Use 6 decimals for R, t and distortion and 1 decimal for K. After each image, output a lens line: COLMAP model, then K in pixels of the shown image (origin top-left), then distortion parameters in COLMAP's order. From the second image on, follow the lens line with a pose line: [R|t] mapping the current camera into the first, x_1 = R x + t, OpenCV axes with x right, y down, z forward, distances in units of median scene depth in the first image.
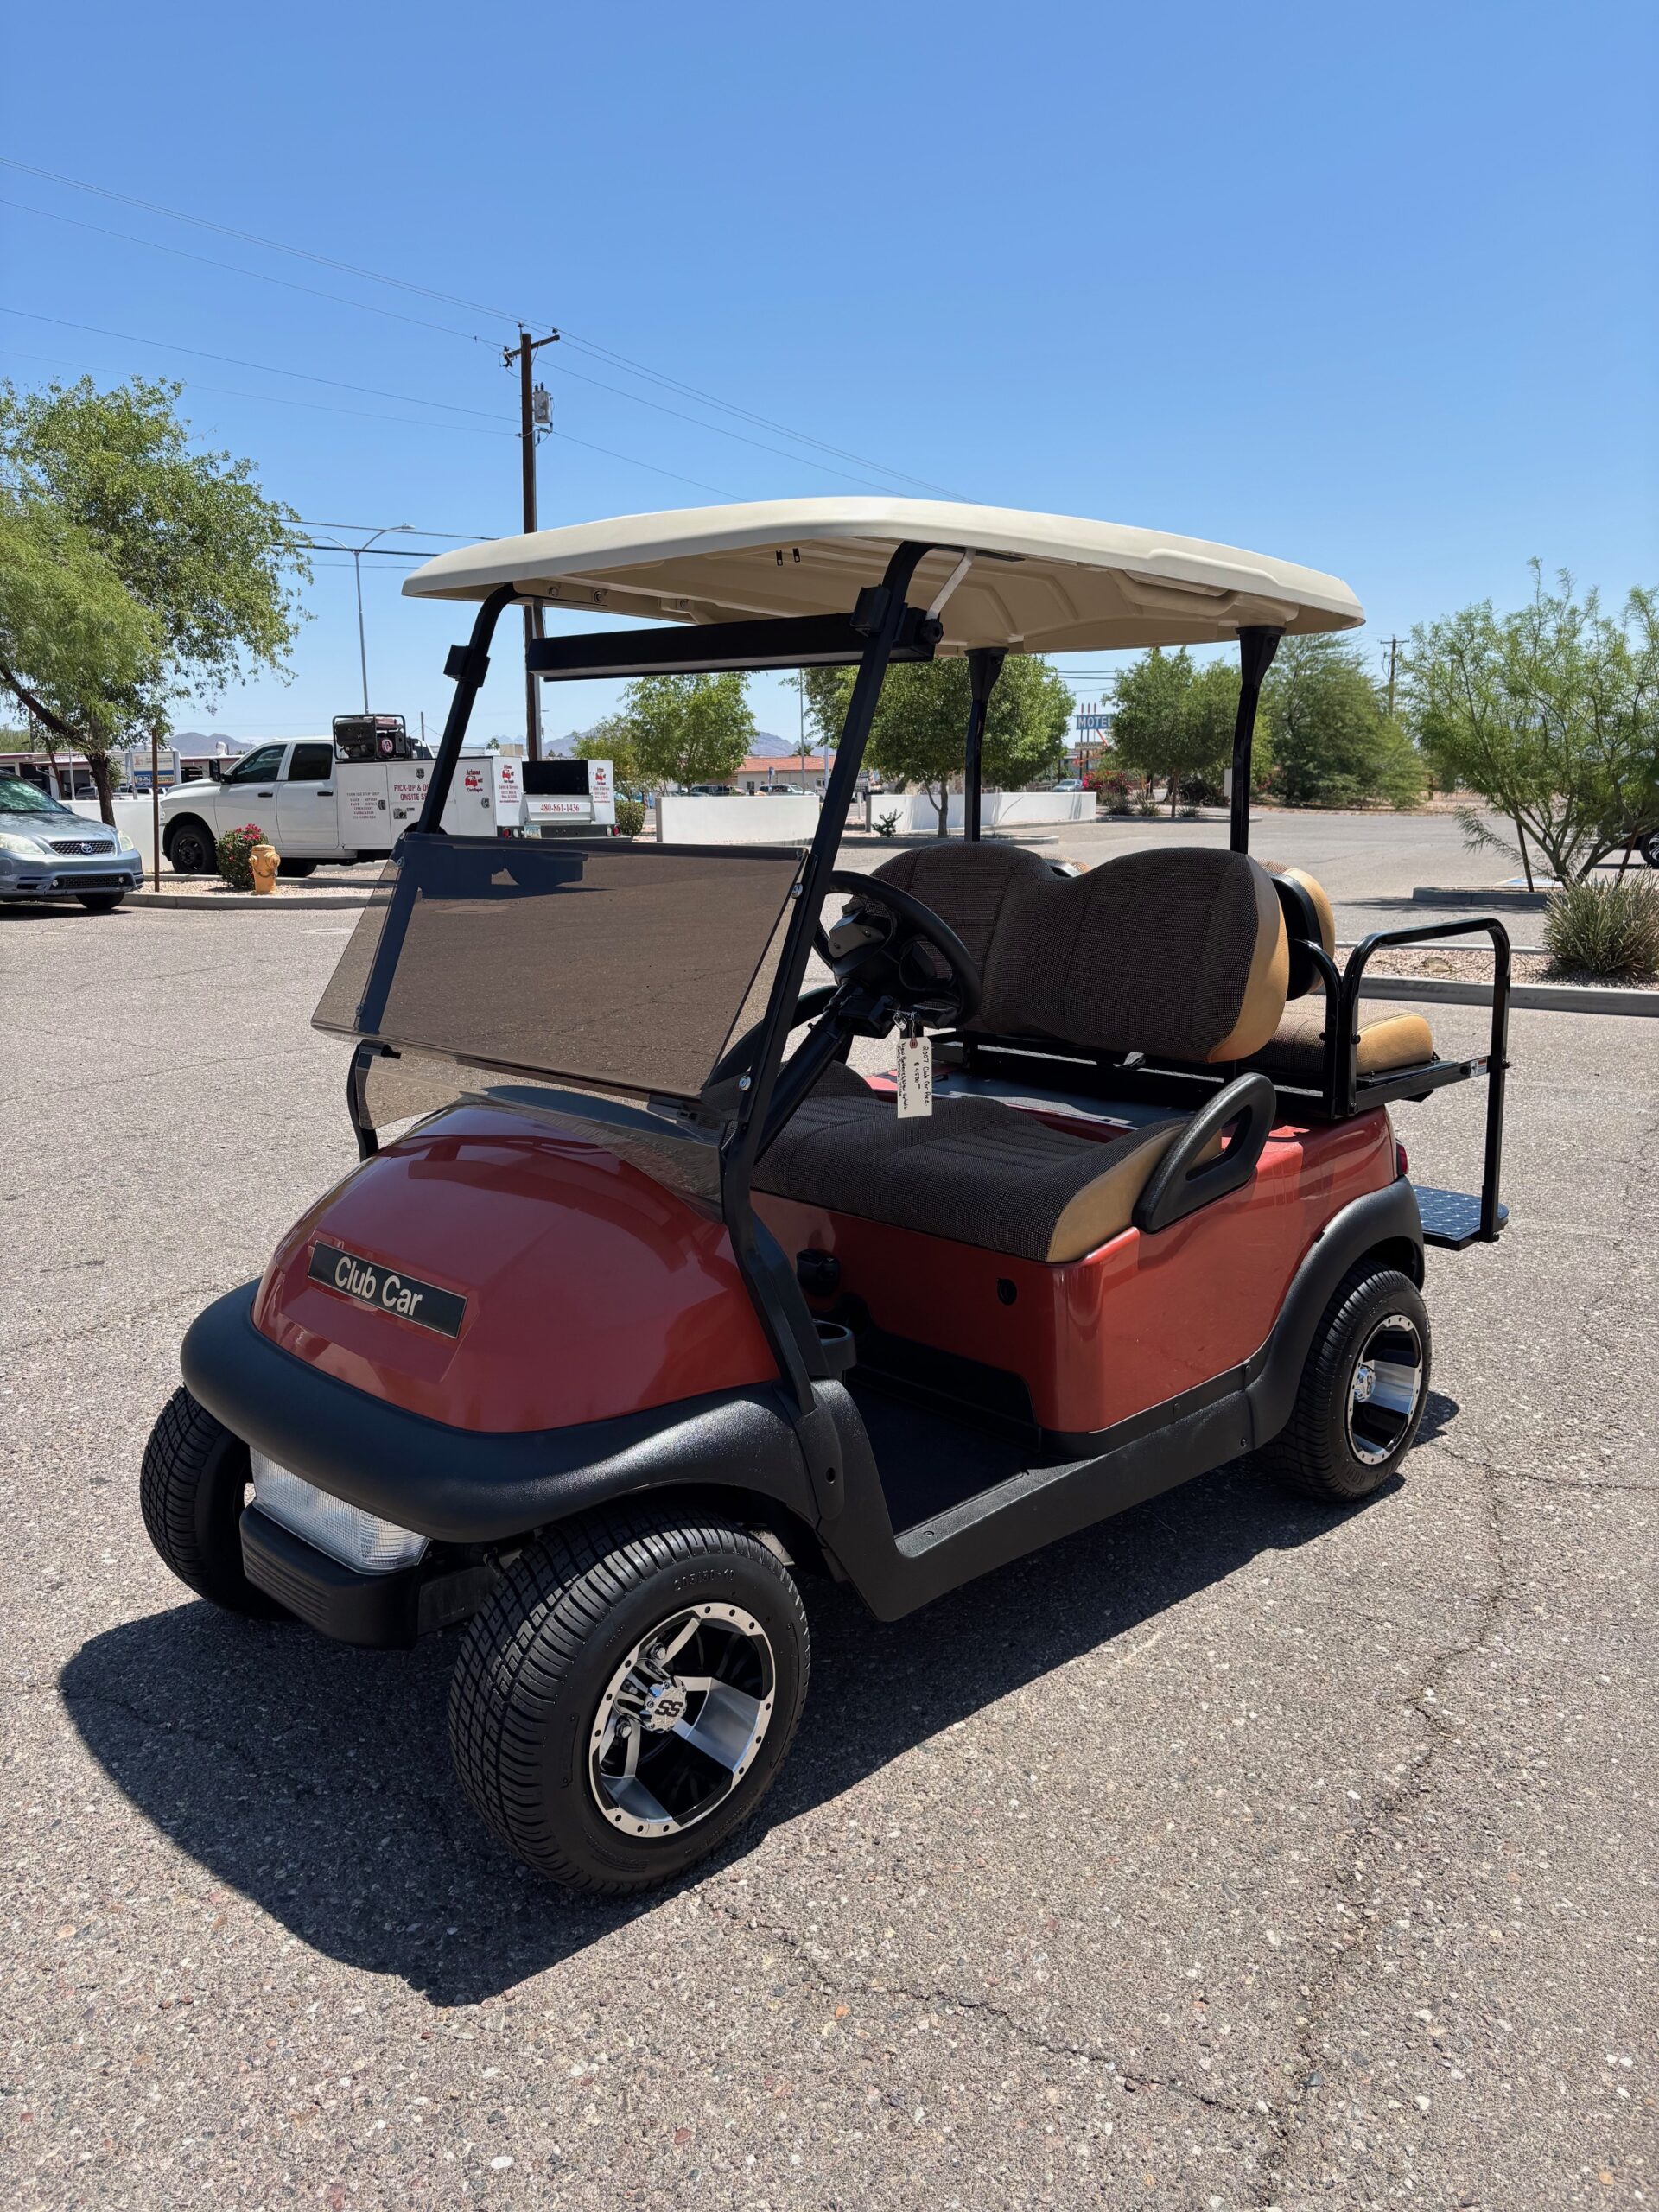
lens RADIAL K [[1578.6, 0, 829.5], [0, 1578.6, 1106.0], [0, 0, 1]] dist [0.003582, -0.025370]
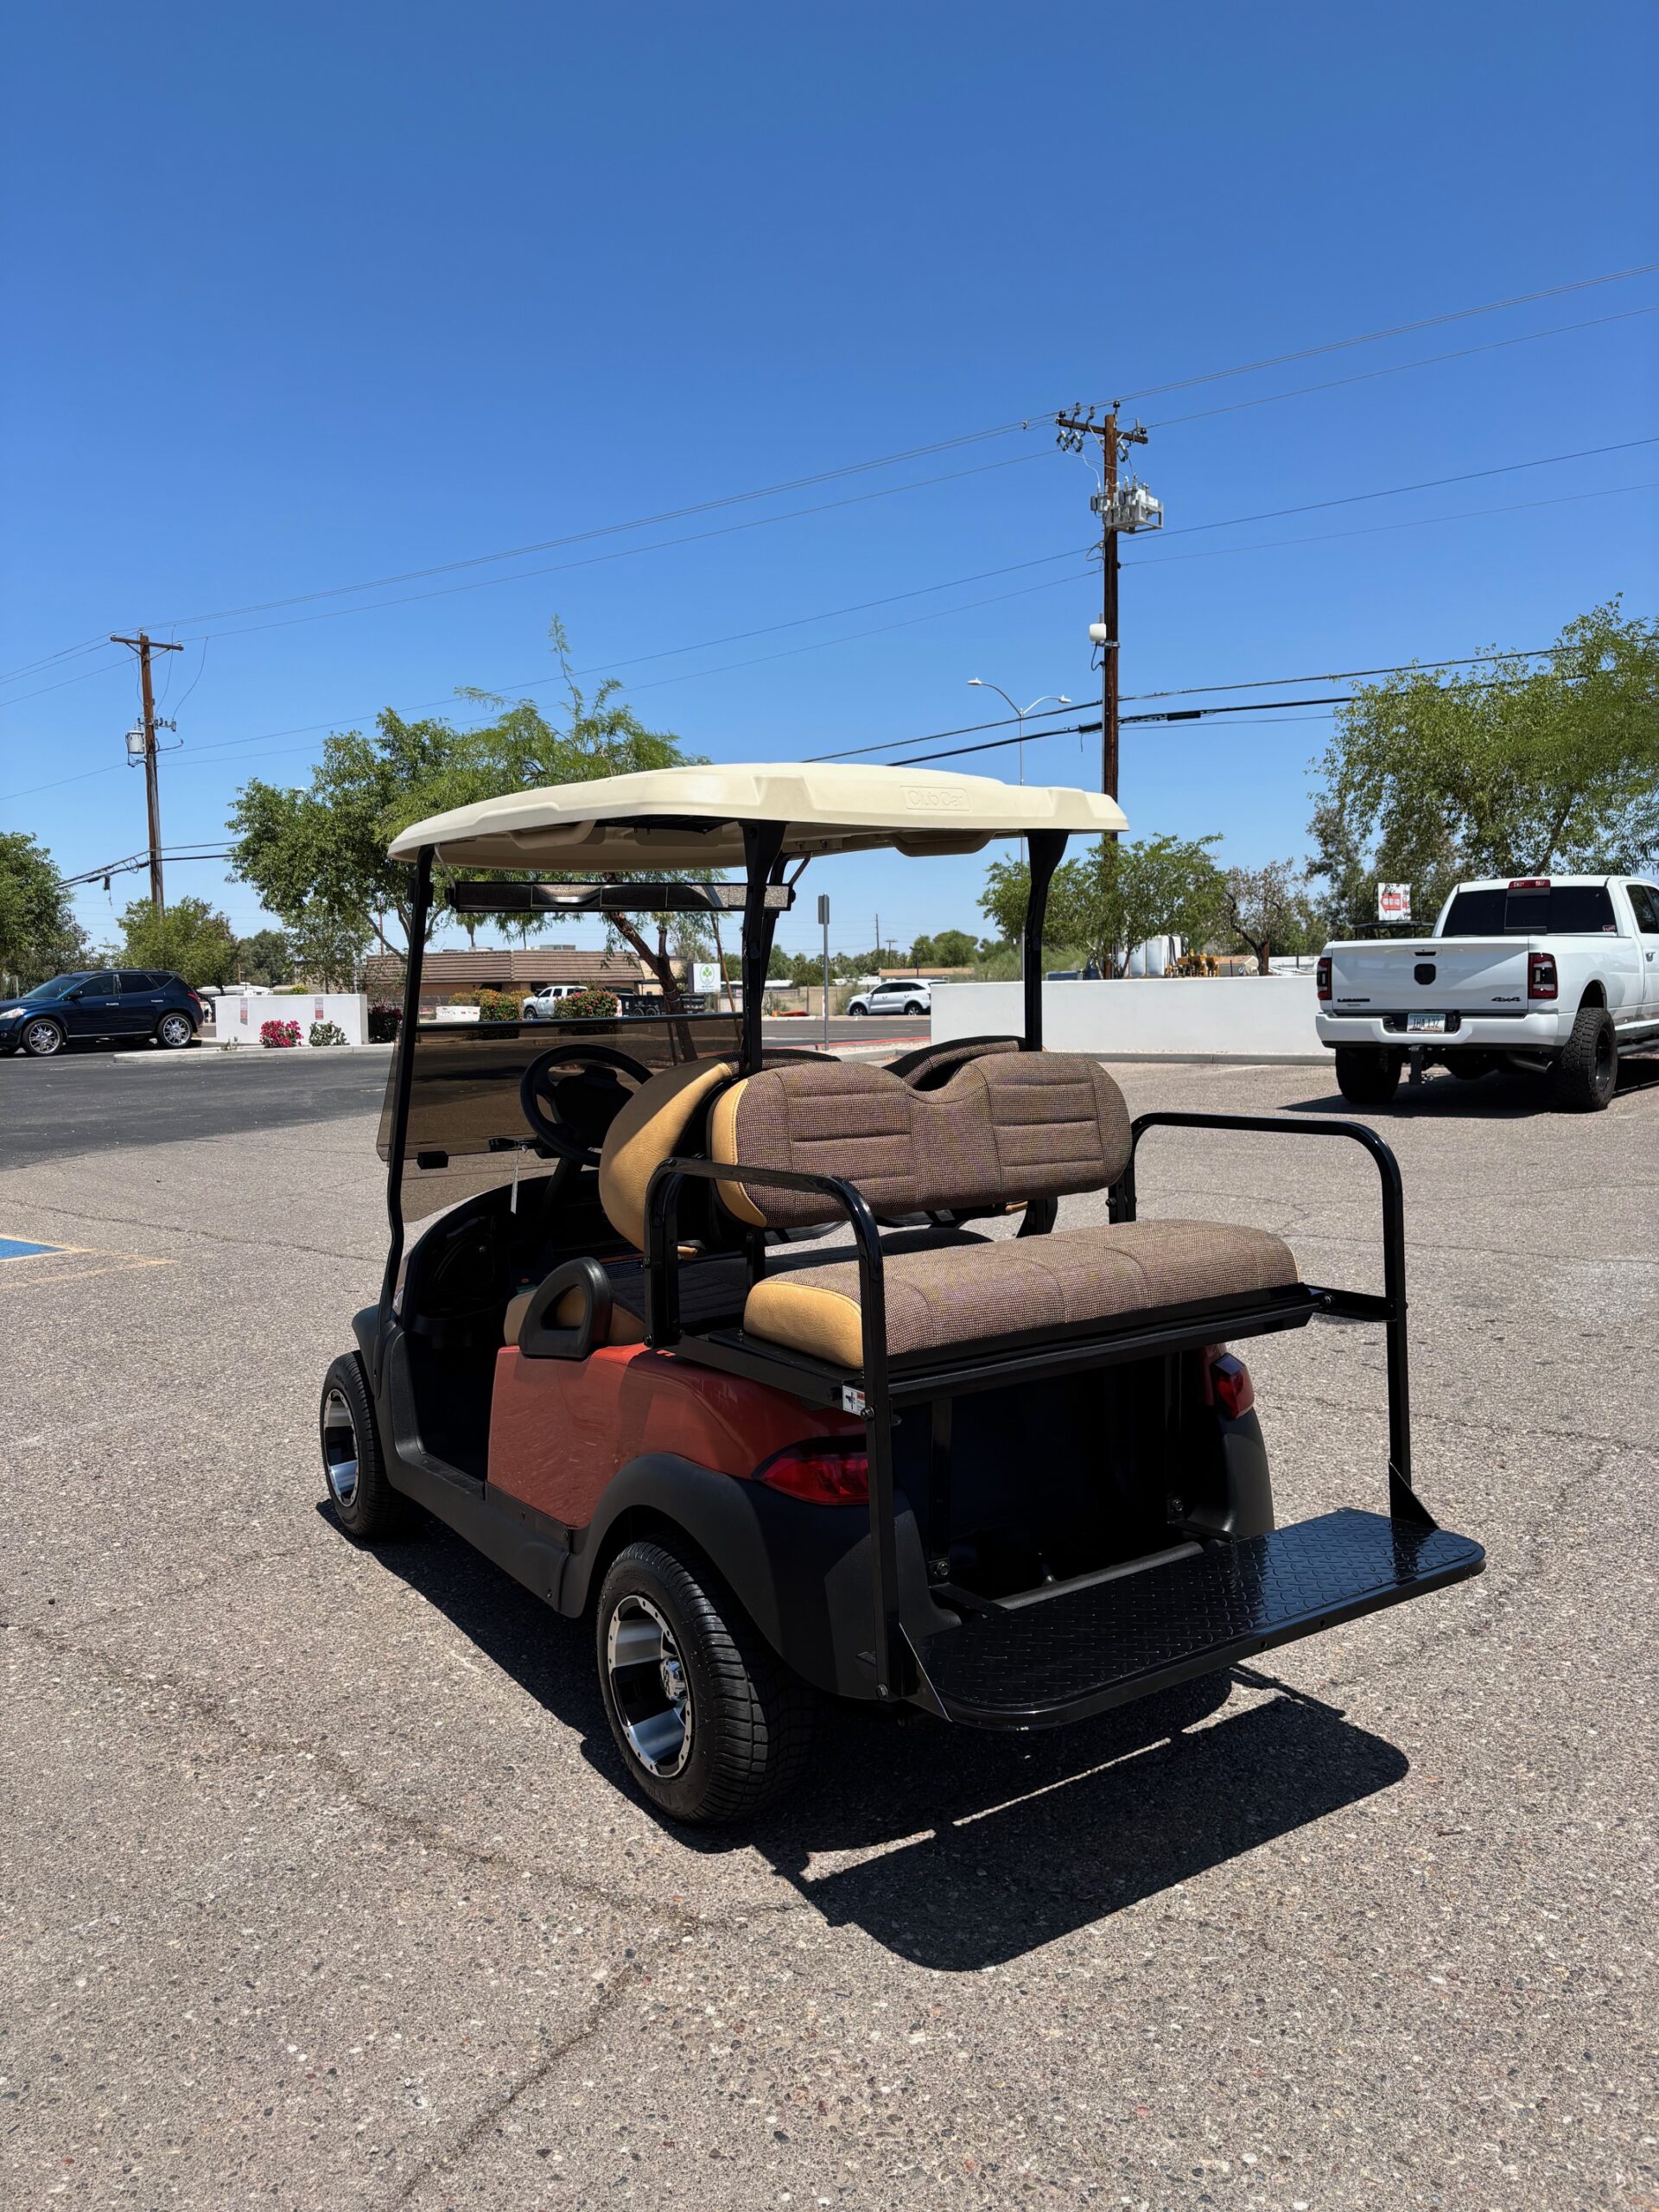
lens RADIAL K [[1698.2, 0, 829.5], [0, 1698.2, 1106.0], [0, 0, 1]] dist [0.044801, 0.000272]
pose [[-0.192660, 0.055350, -0.979703, 1.451137], [-0.158150, 0.983604, 0.086671, -0.254395], [0.968437, 0.171638, -0.180748, 1.452902]]
